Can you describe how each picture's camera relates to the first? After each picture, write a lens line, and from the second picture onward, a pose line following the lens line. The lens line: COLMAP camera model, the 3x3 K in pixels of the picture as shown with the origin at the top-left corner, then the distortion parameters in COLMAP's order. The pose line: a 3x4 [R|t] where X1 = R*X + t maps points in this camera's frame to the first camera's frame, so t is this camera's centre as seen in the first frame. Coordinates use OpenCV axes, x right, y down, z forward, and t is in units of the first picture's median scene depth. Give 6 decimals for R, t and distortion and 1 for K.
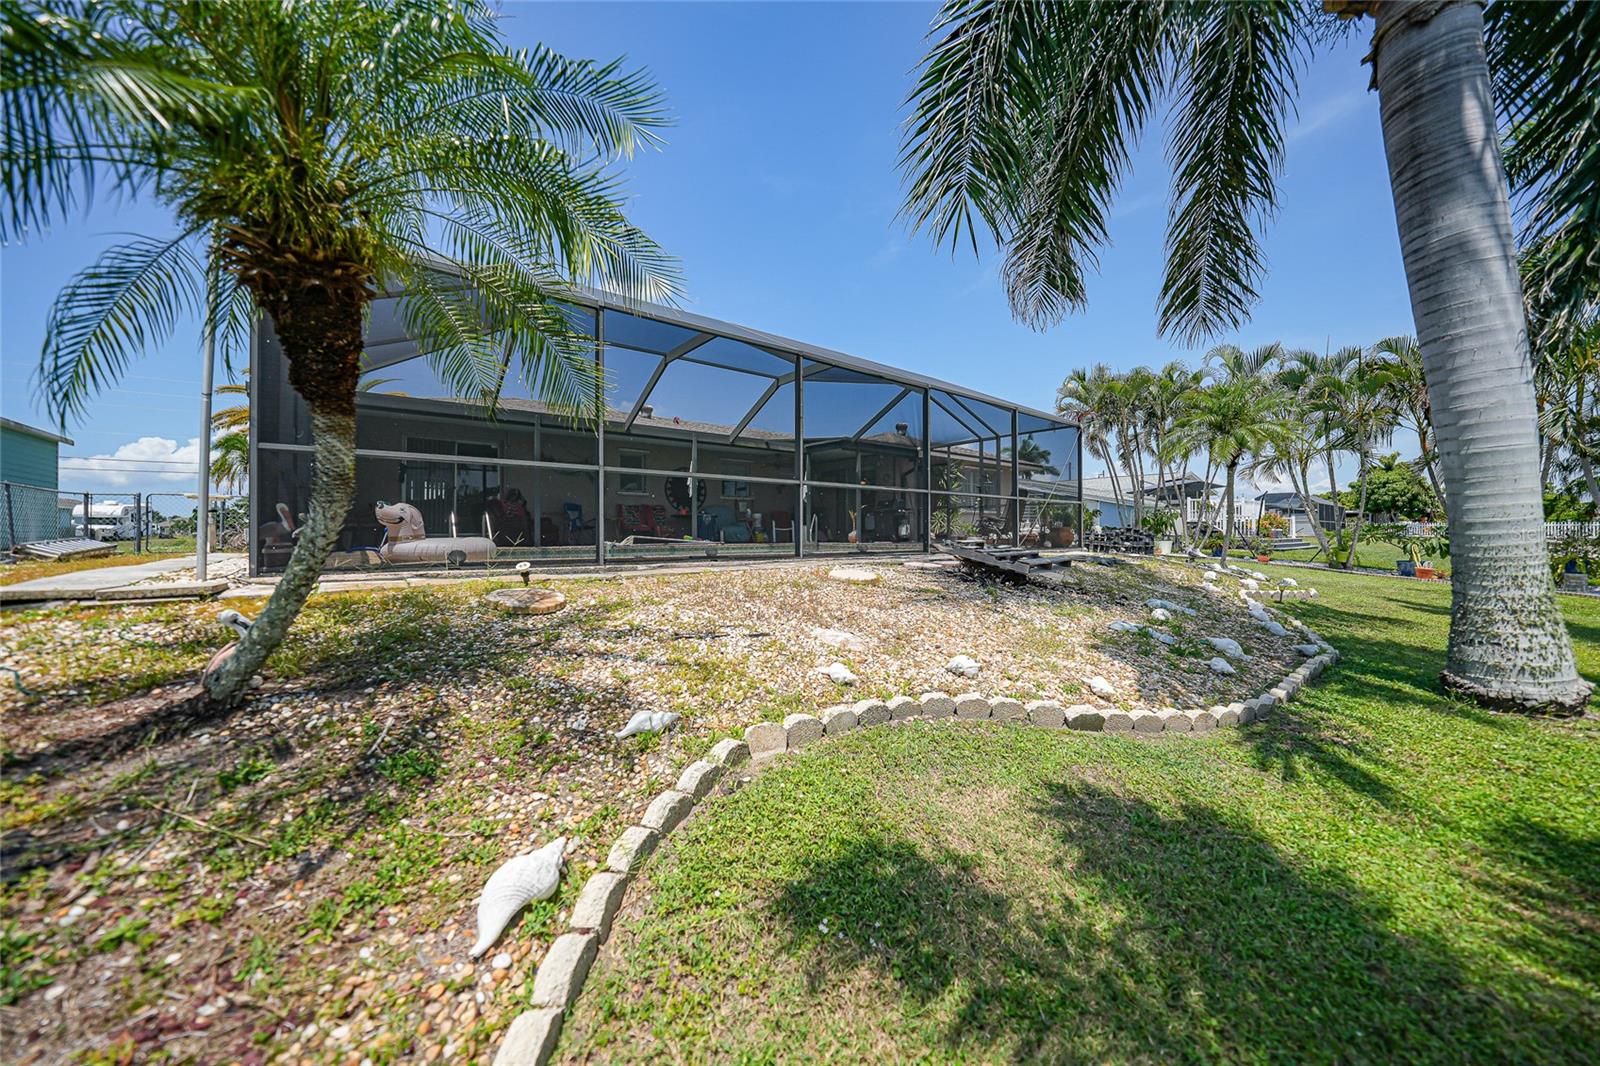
lens RADIAL K [[556.6, 0, 808.3], [0, 556.6, 532.9], [0, 0, 1]] dist [-0.017413, 0.003816]
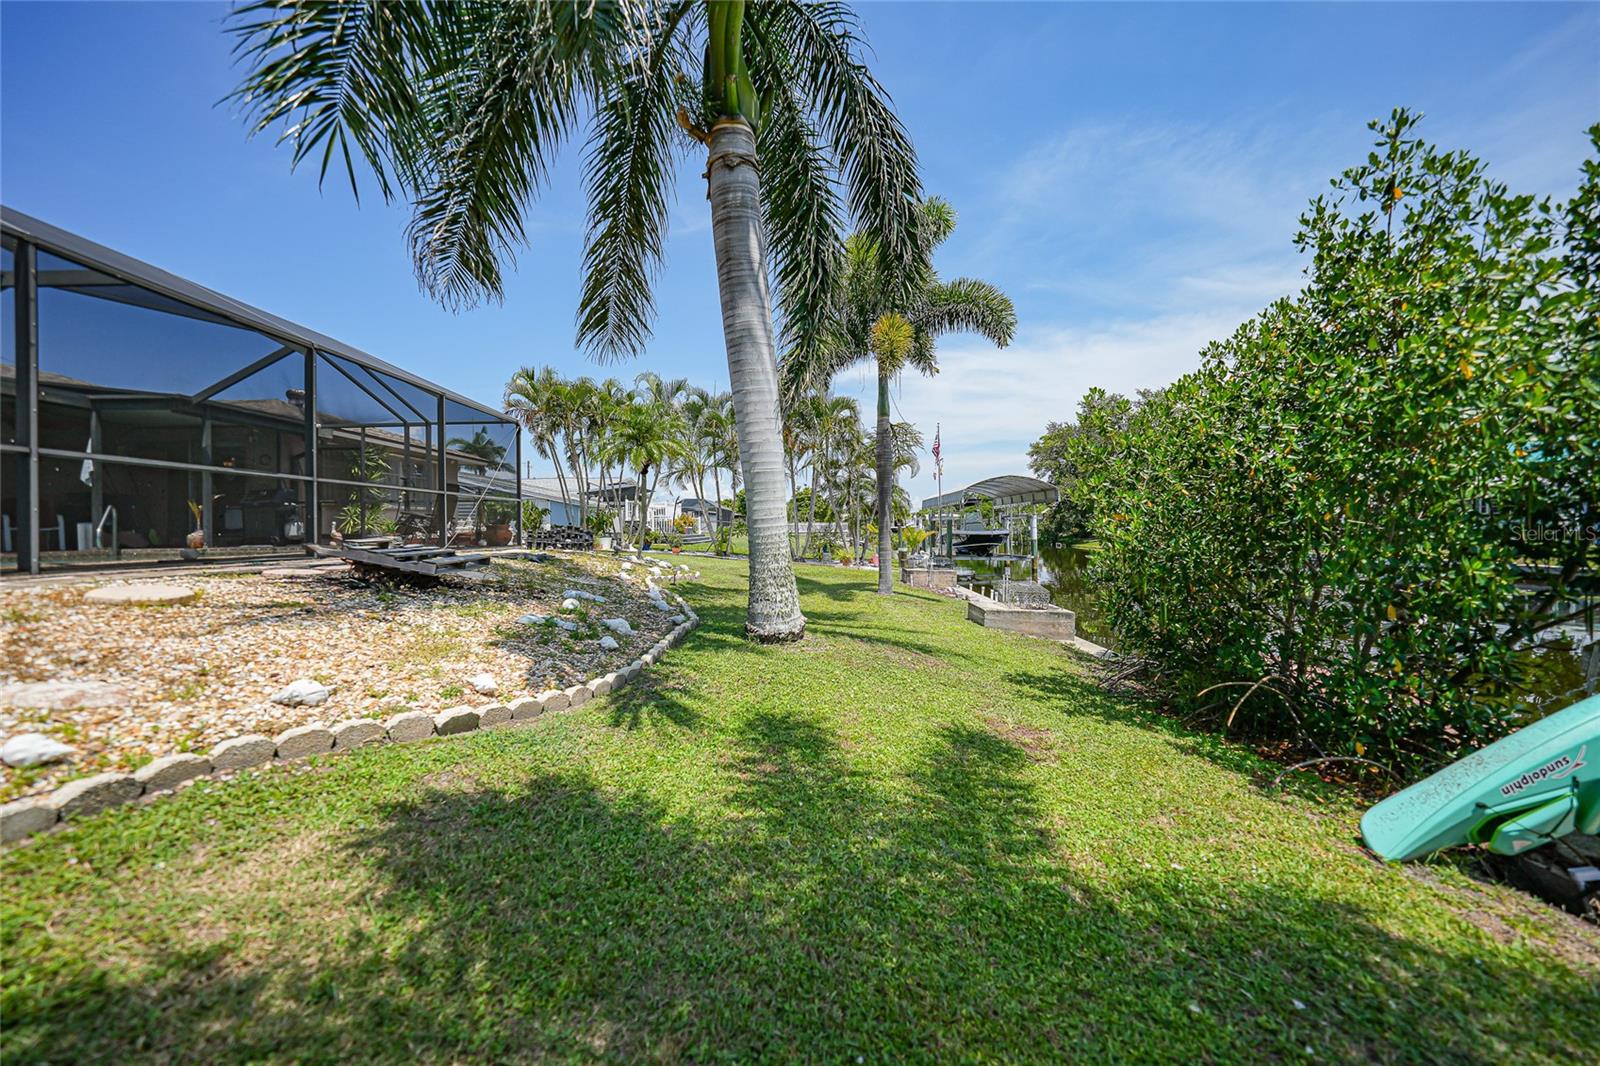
lens RADIAL K [[556.6, 0, 800.2], [0, 556.6, 530.5], [0, 0, 1]] dist [-0.017413, 0.003816]
pose [[0.648662, -0.006858, 0.761045, 0.105363], [0.010932, 0.999940, -0.000307, 0.009270], [-0.760998, 0.008519, 0.648699, -0.046236]]
